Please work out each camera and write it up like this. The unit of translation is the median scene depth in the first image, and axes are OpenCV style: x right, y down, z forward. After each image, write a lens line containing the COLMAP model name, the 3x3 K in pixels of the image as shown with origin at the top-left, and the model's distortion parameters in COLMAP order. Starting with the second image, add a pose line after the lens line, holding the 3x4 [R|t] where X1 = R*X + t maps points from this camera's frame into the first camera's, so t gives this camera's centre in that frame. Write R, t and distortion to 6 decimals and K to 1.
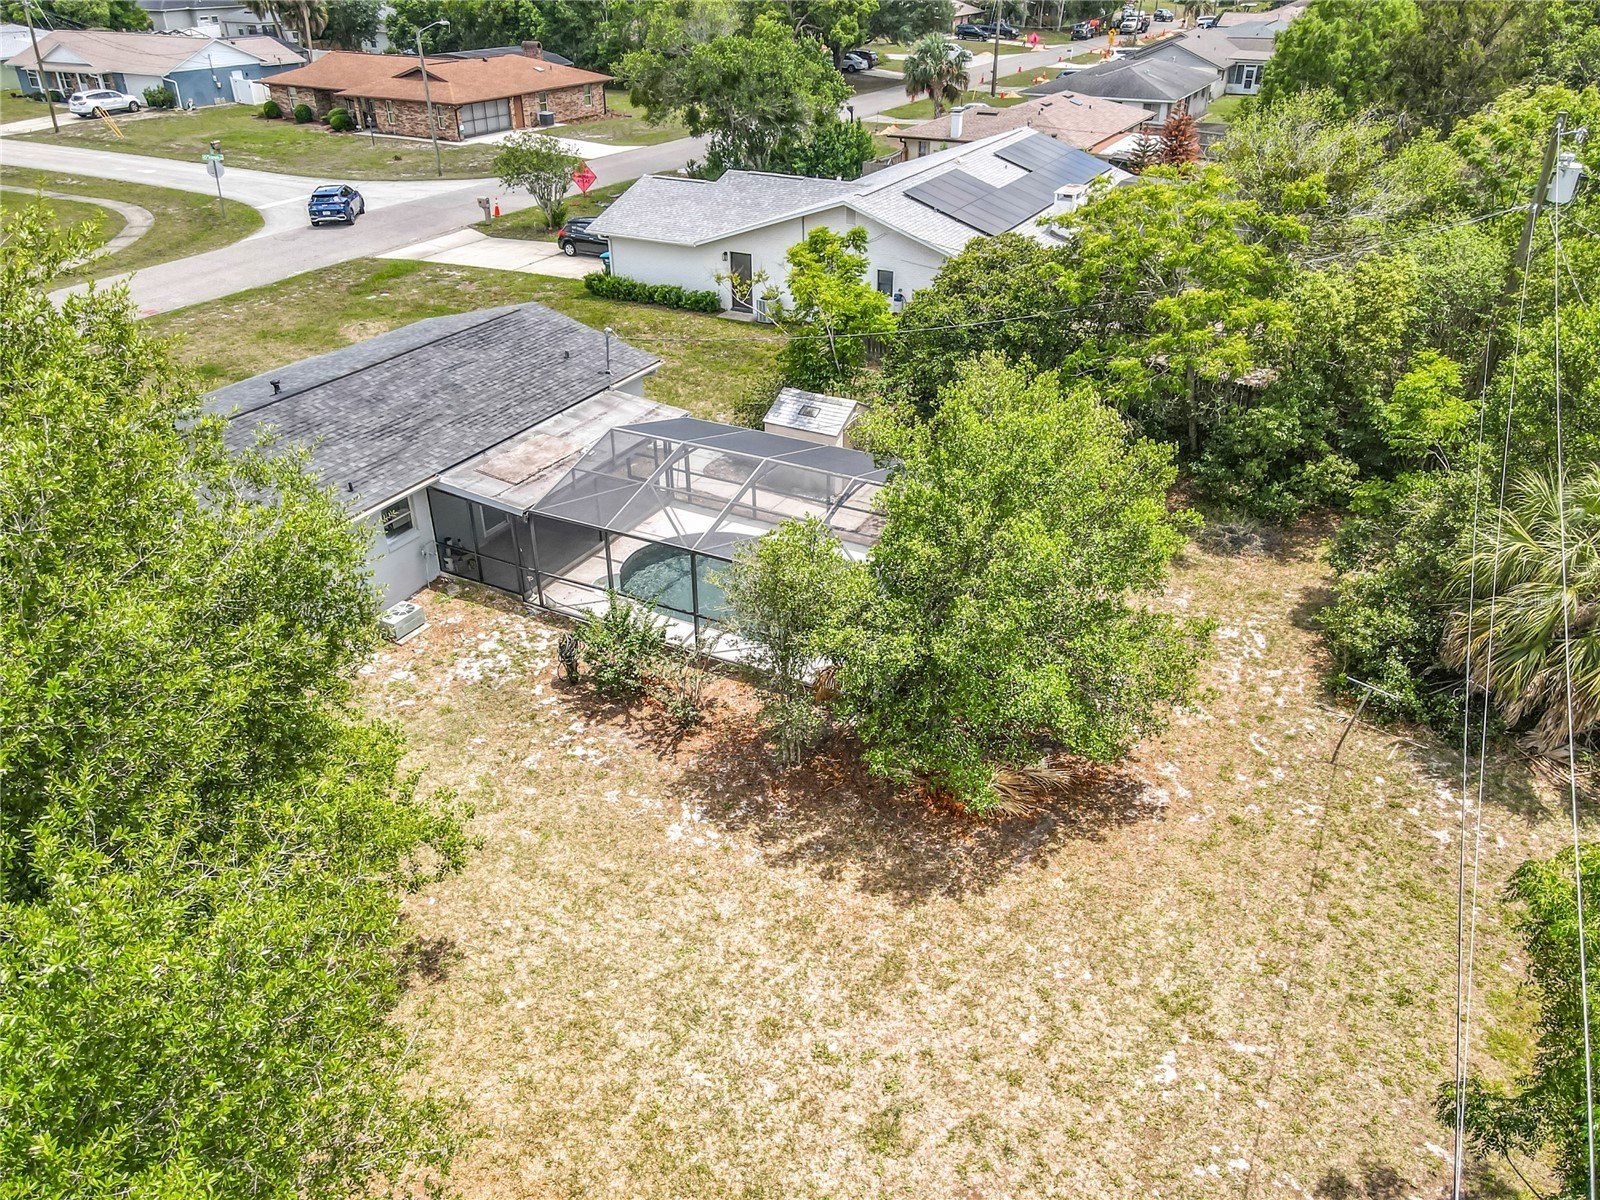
lens RADIAL K [[1177.2, 0, 814.3], [0, 1177.2, 603.8], [0, 0, 1]] dist [0.007469, -0.001807]
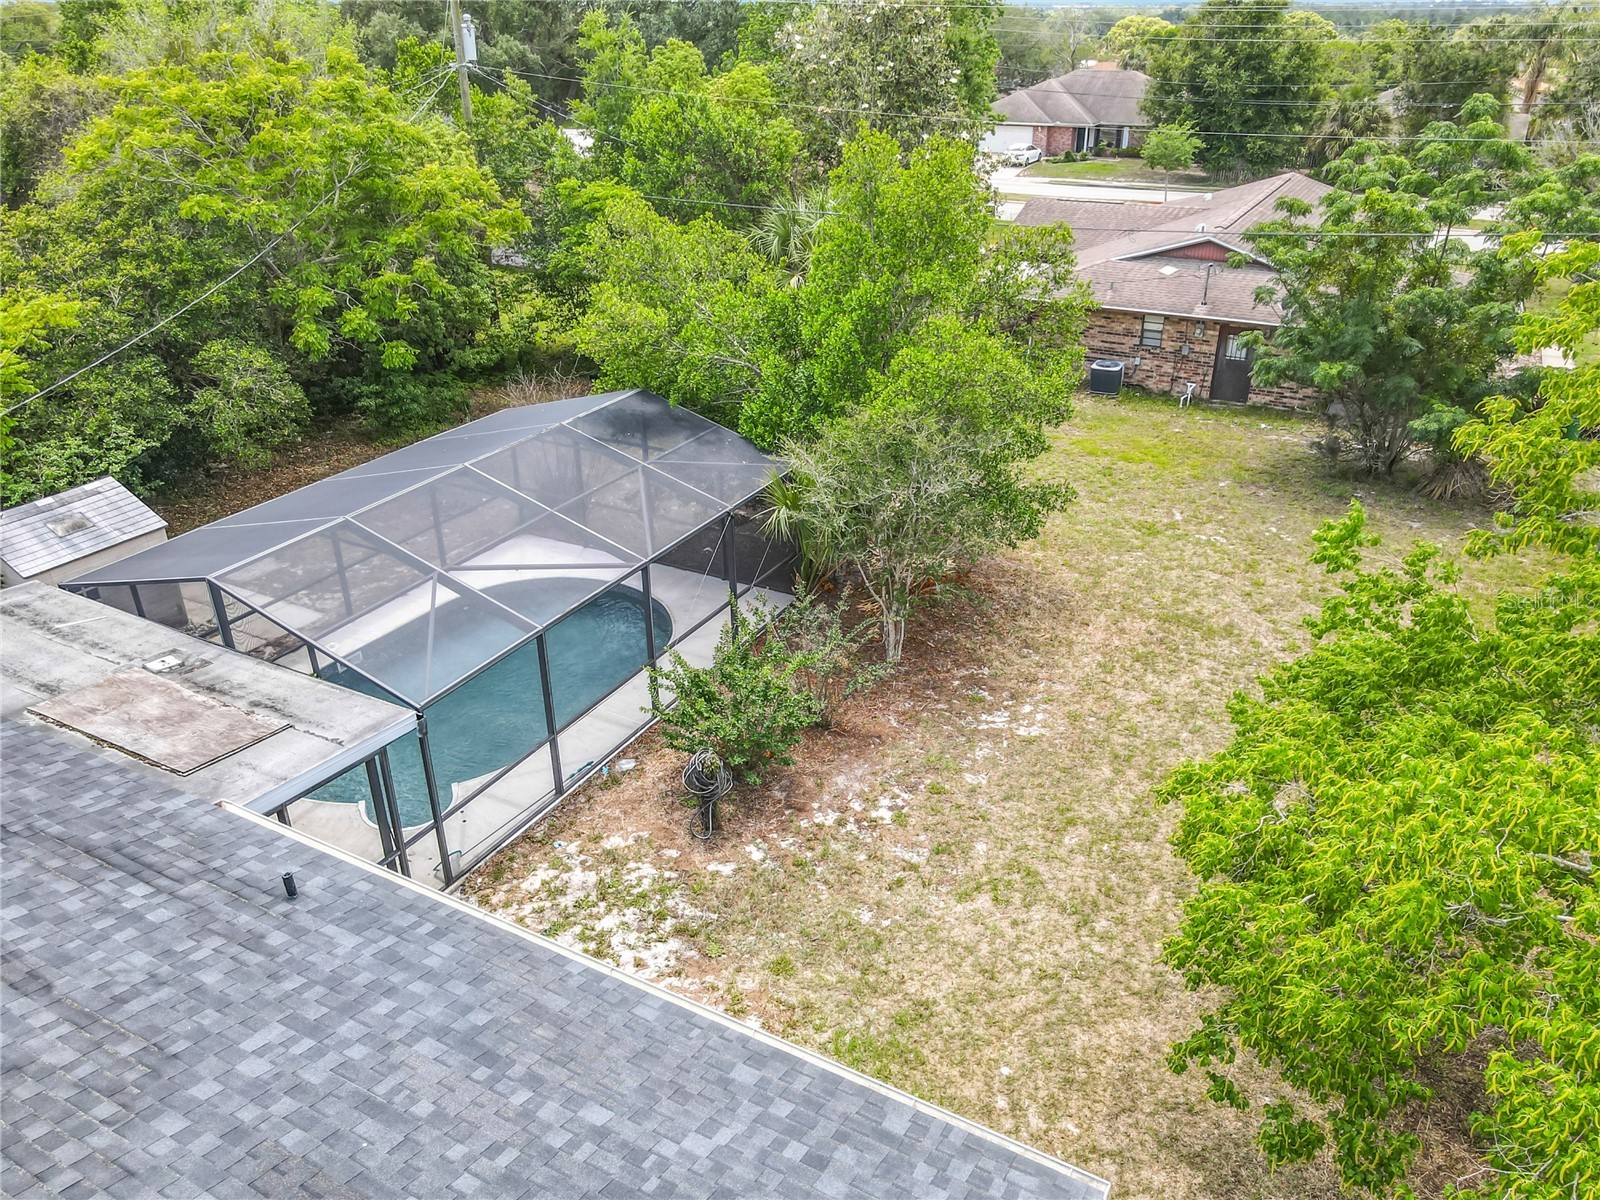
lens RADIAL K [[1155.4, 0, 819.5], [0, 1155.4, 600.8], [0, 0, 1]] dist [0.029871, 0.002120]
pose [[0.013126, -0.455539, 0.890119, -0.388445], [0.496895, 0.775471, 0.389537, -0.130991], [-0.867711, 0.437183, 0.236534, 0.428086]]
